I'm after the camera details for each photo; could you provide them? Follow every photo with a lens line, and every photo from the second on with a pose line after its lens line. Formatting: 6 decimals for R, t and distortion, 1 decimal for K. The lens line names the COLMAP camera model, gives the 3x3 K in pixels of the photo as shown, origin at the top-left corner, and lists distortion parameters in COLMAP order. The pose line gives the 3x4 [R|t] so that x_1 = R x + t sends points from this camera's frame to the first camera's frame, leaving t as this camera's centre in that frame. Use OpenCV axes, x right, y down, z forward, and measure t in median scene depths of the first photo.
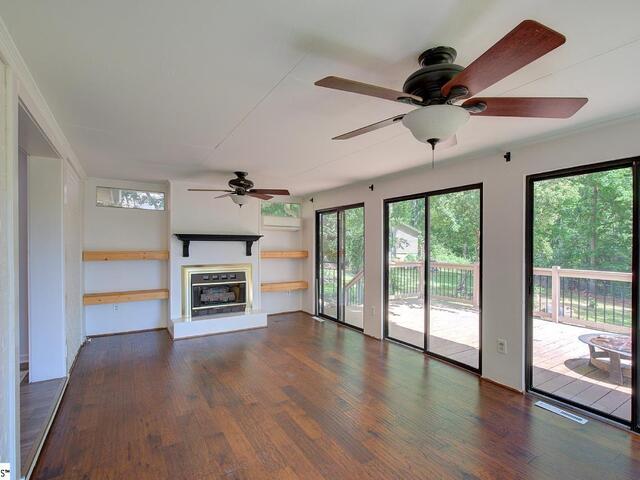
lens RADIAL K [[311.9, 0, 323.2], [0, 311.9, 244.8], [0, 0, 1]] dist [-0.001408, -0.000146]
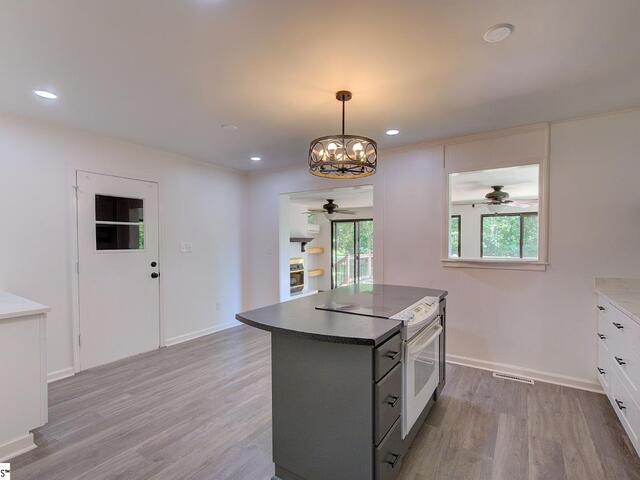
lens RADIAL K [[311.9, 0, 323.2], [0, 311.9, 244.8], [0, 0, 1]] dist [-0.001408, -0.000146]
pose [[0.907237, -0.009408, 0.420515, -0.769832], [0.005230, 0.999925, 0.011088, -0.014052], [-0.420587, -0.007860, 0.907218, -0.343724]]
